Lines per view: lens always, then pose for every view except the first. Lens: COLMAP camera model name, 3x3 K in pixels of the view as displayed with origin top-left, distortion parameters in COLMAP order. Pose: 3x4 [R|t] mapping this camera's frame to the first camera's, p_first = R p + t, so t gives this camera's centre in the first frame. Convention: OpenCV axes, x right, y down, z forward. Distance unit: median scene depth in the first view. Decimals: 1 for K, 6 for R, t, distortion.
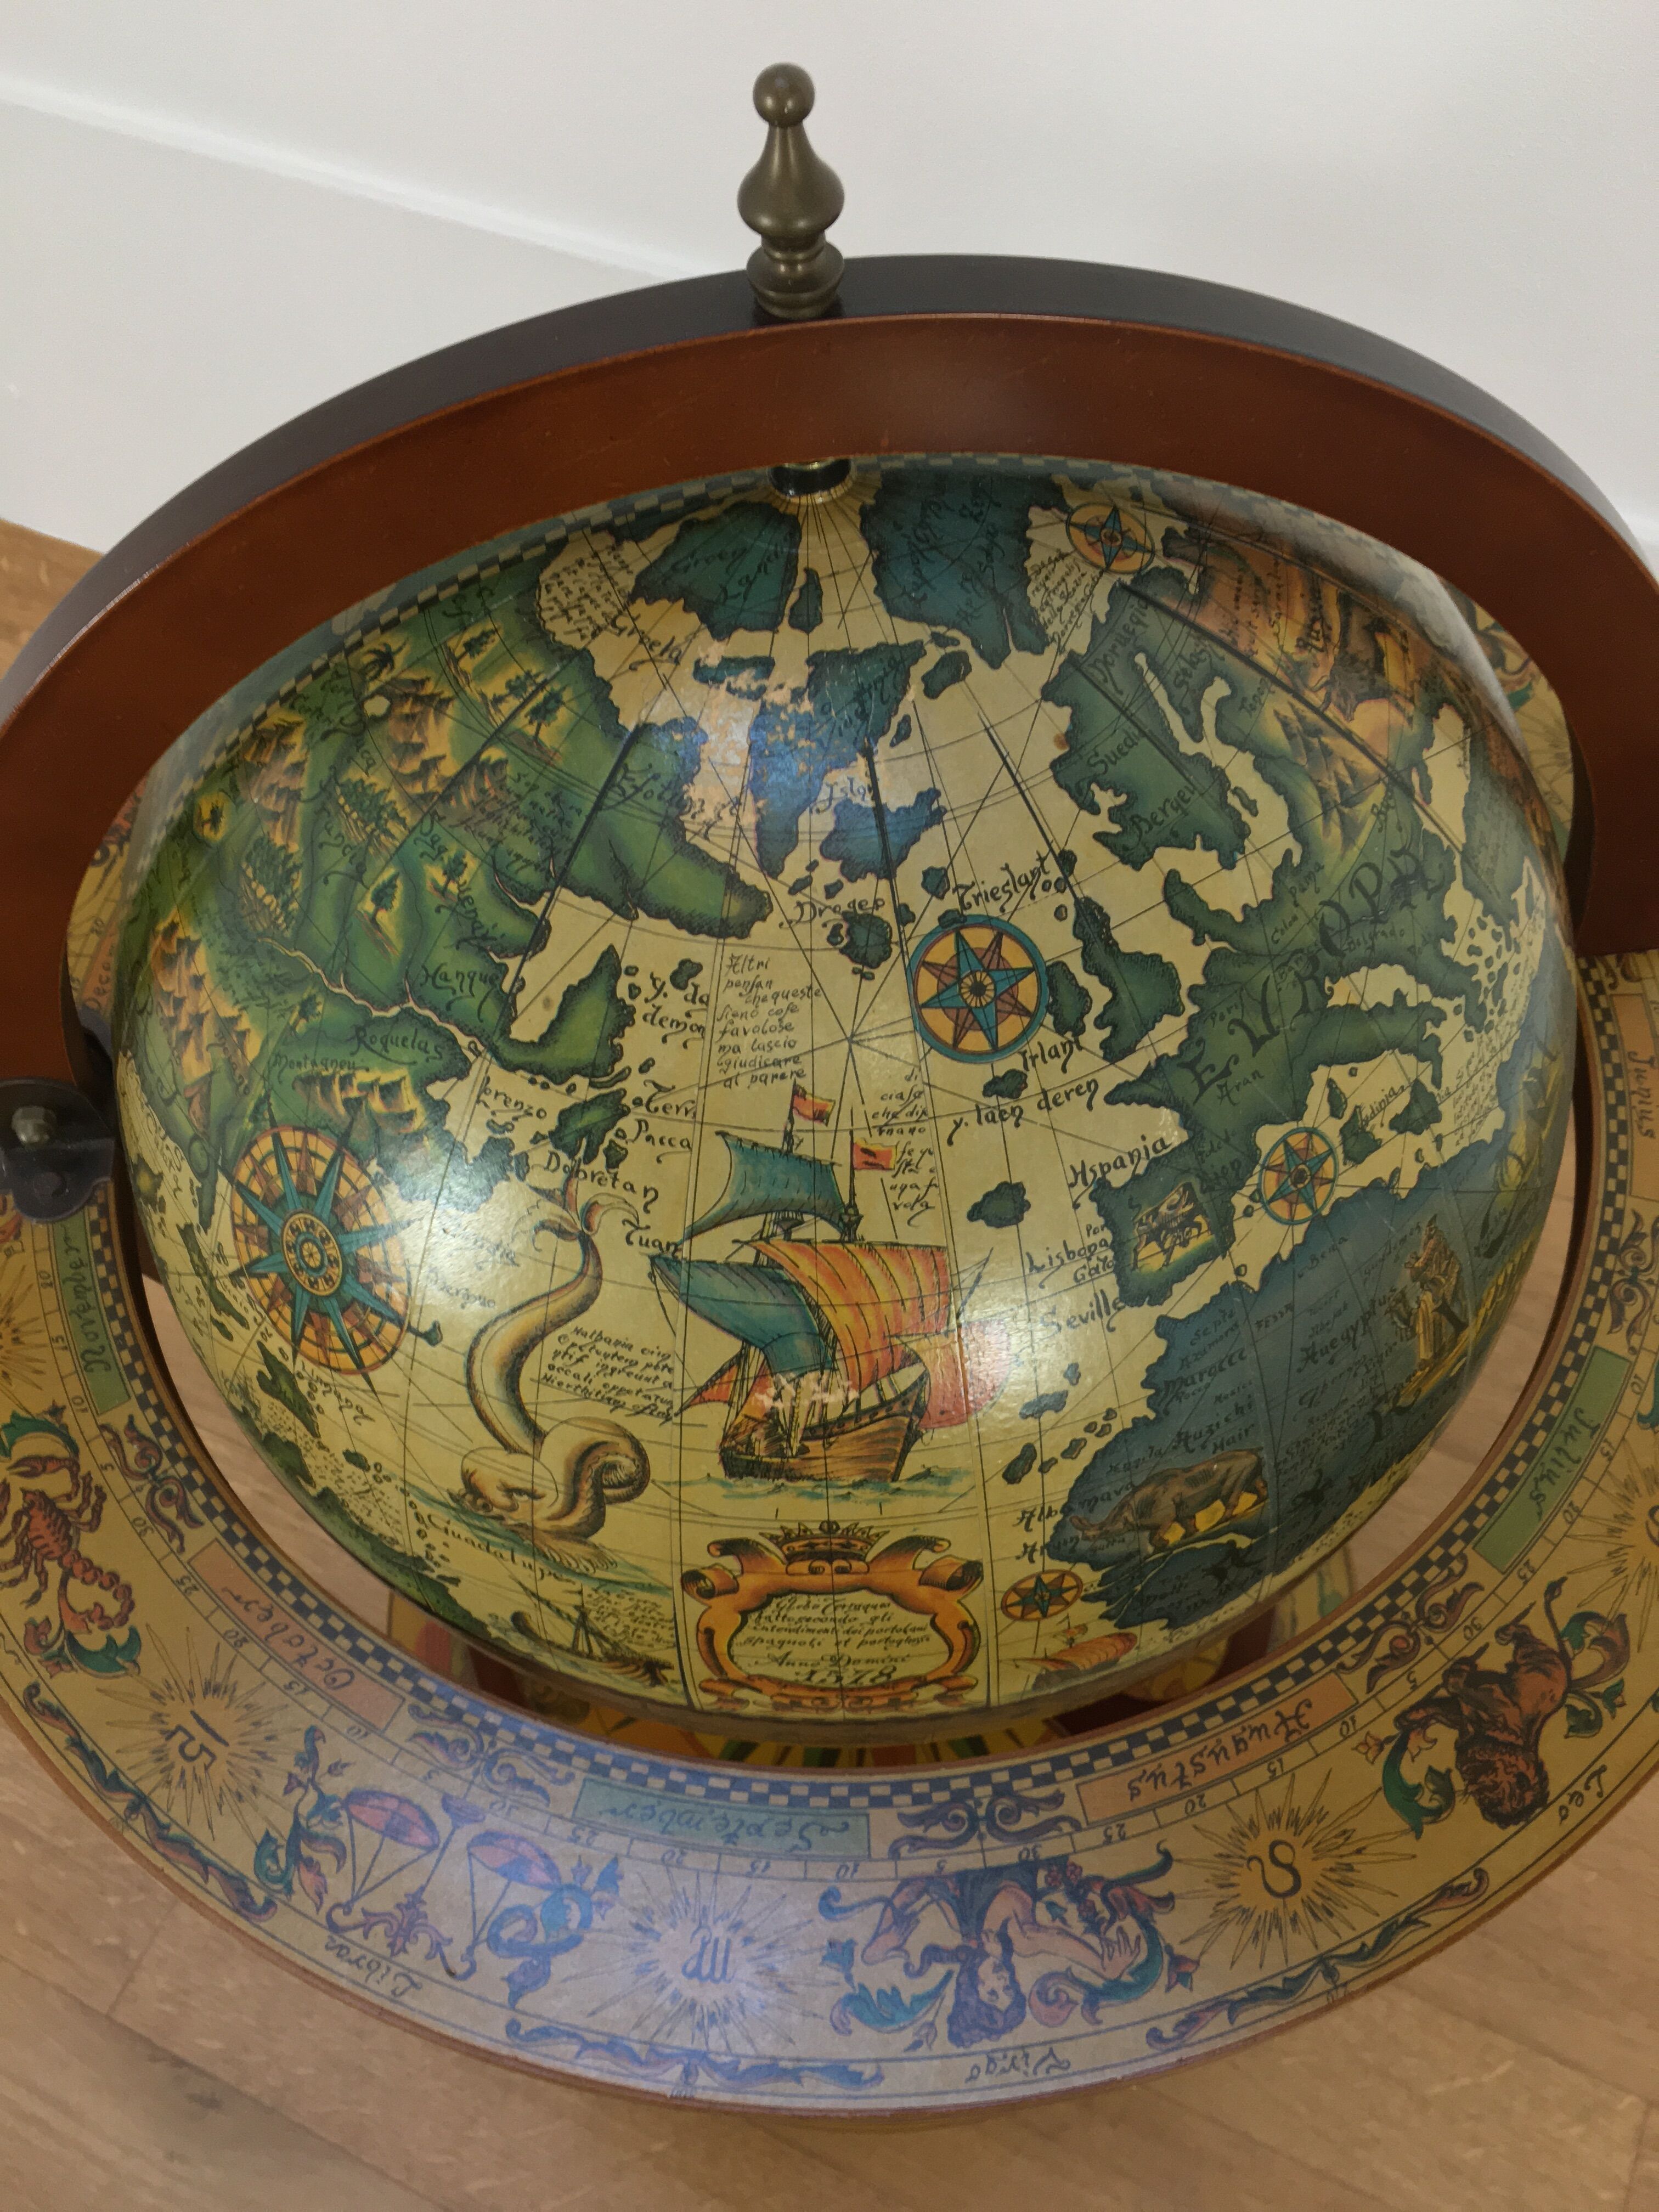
lens RADIAL K [[1993.8, 0, 833.4], [0, 1993.8, 1036.7], [0, 0, 1]] dist [0.034491, -0.078802]
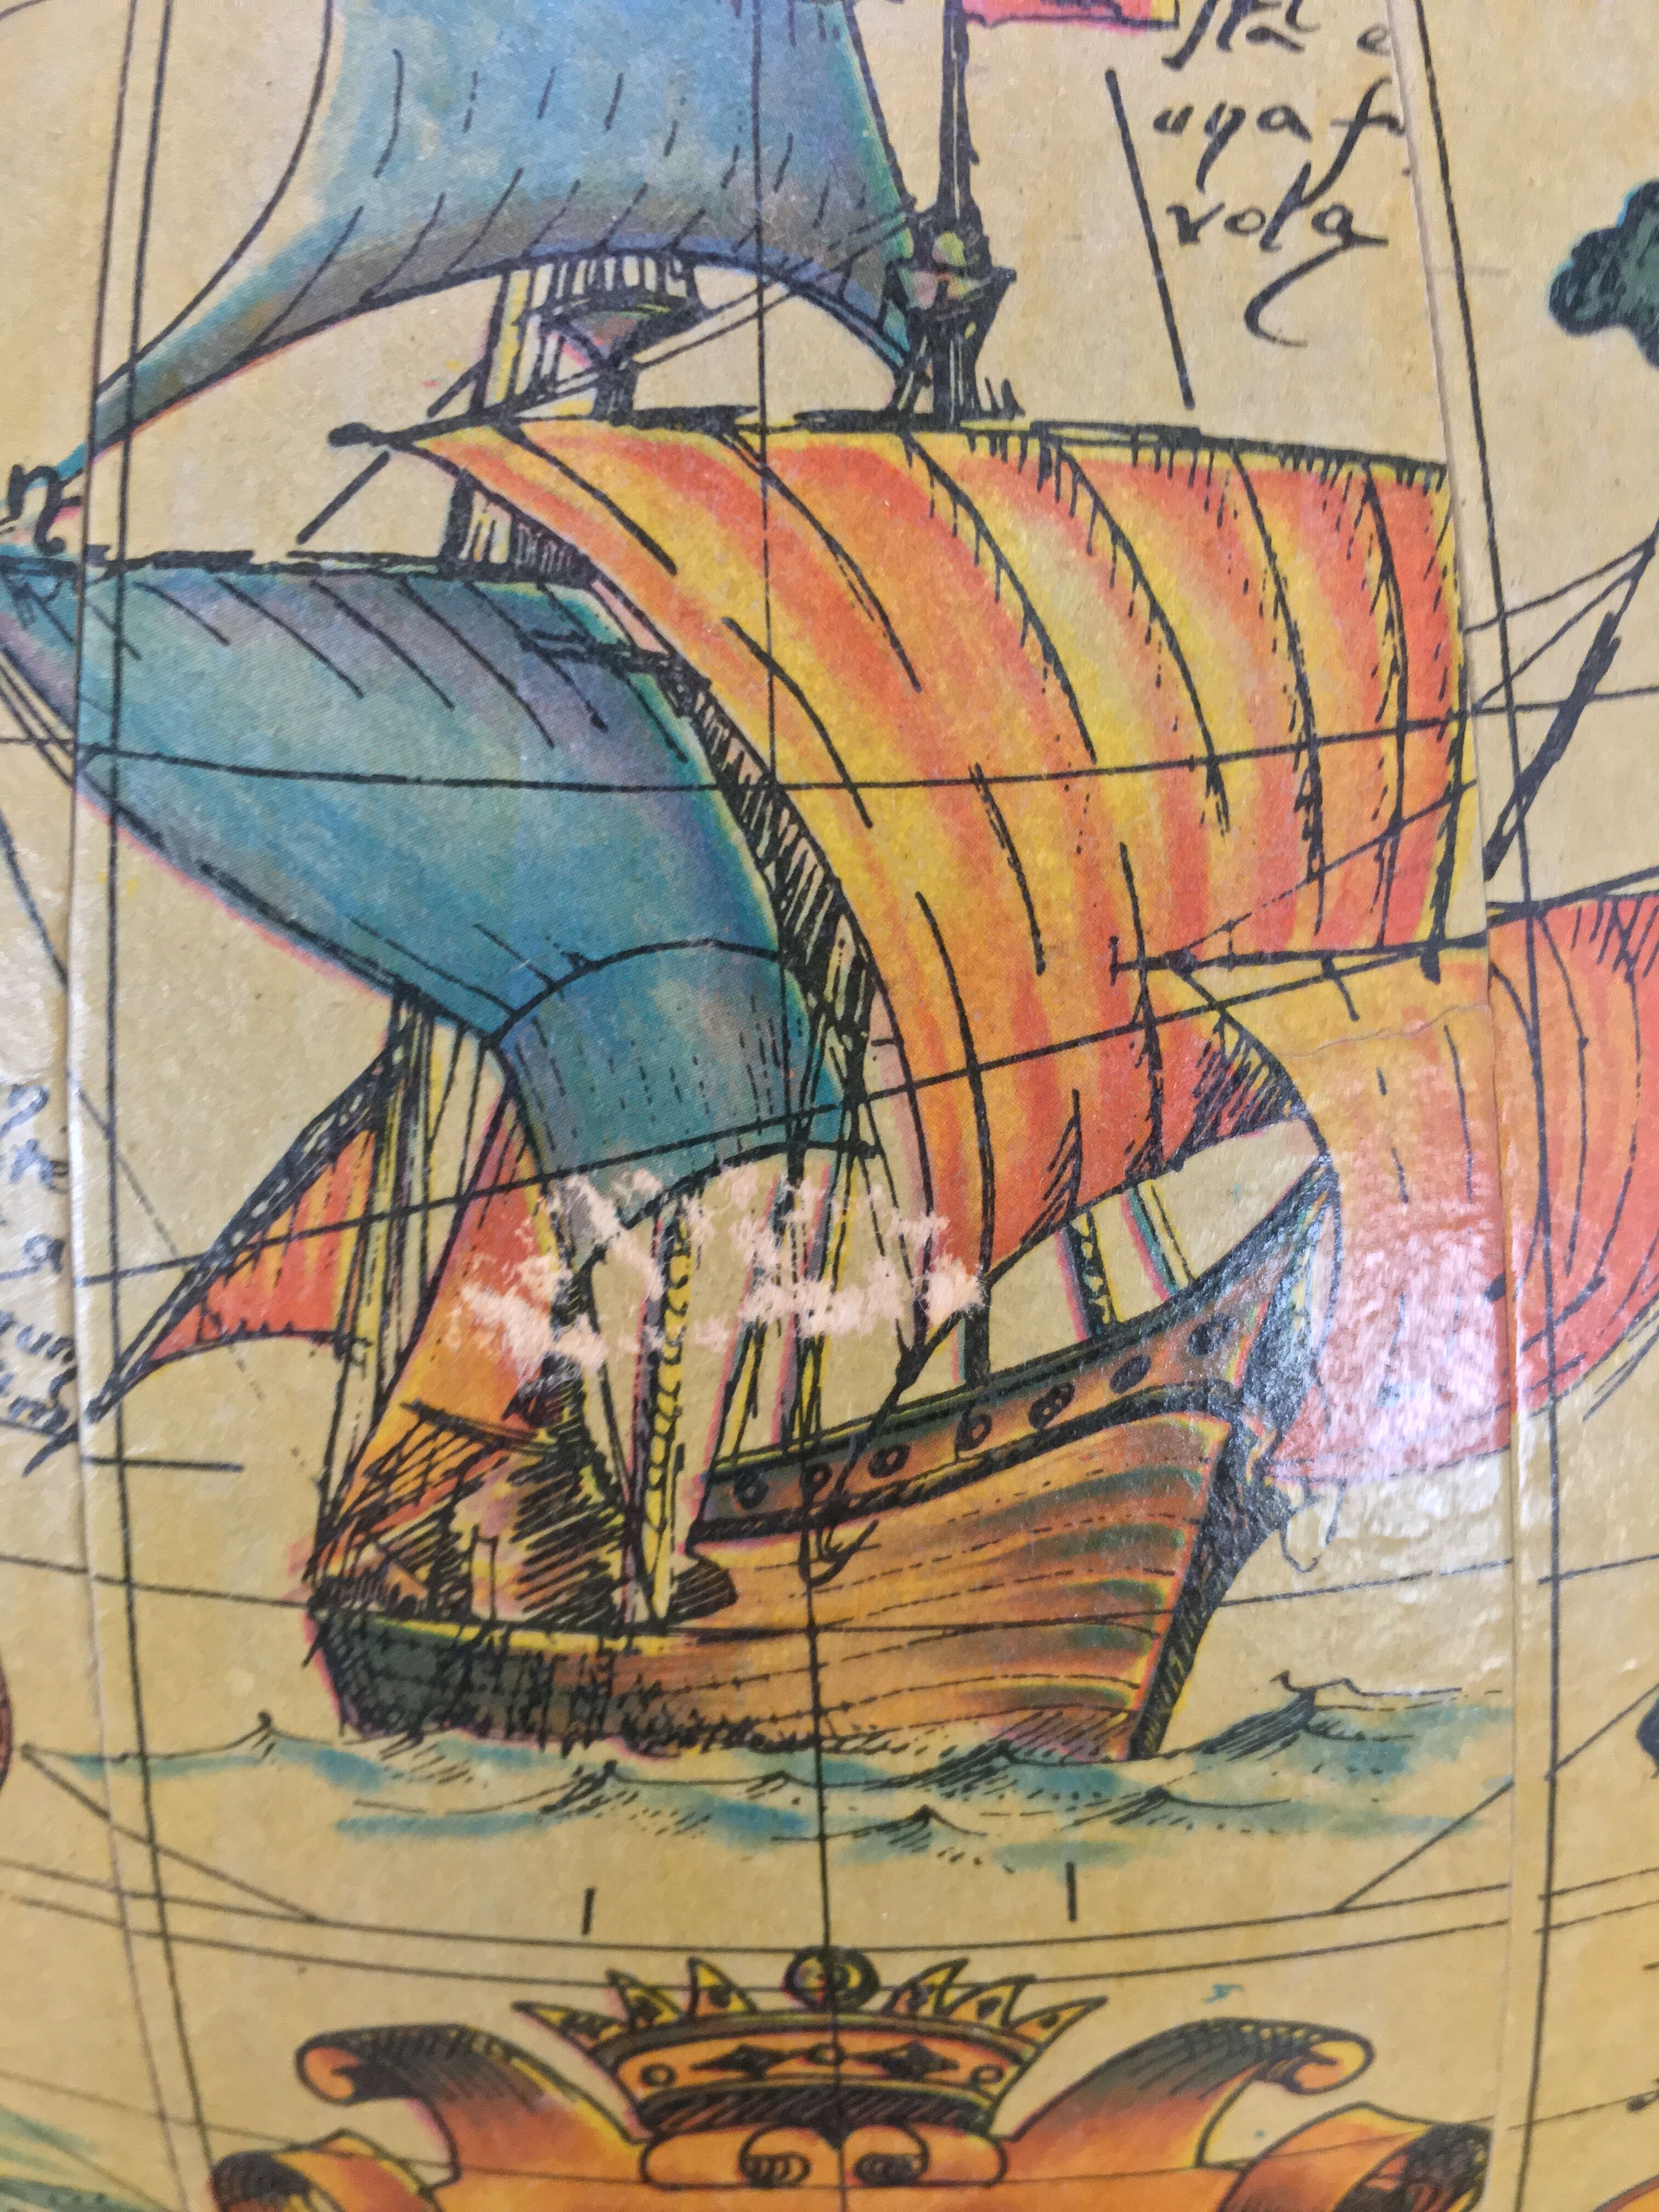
lens RADIAL K [[1993.8, 0, 833.4], [0, 1993.8, 1036.7], [0, 0, 1]] dist [0.034491, -0.078802]
pose [[0.999977, 0.002915, -0.006070, -0.000765], [-0.003837, 0.987425, -0.158042, 0.187427], [0.005533, 0.158062, 0.987414, 0.805736]]
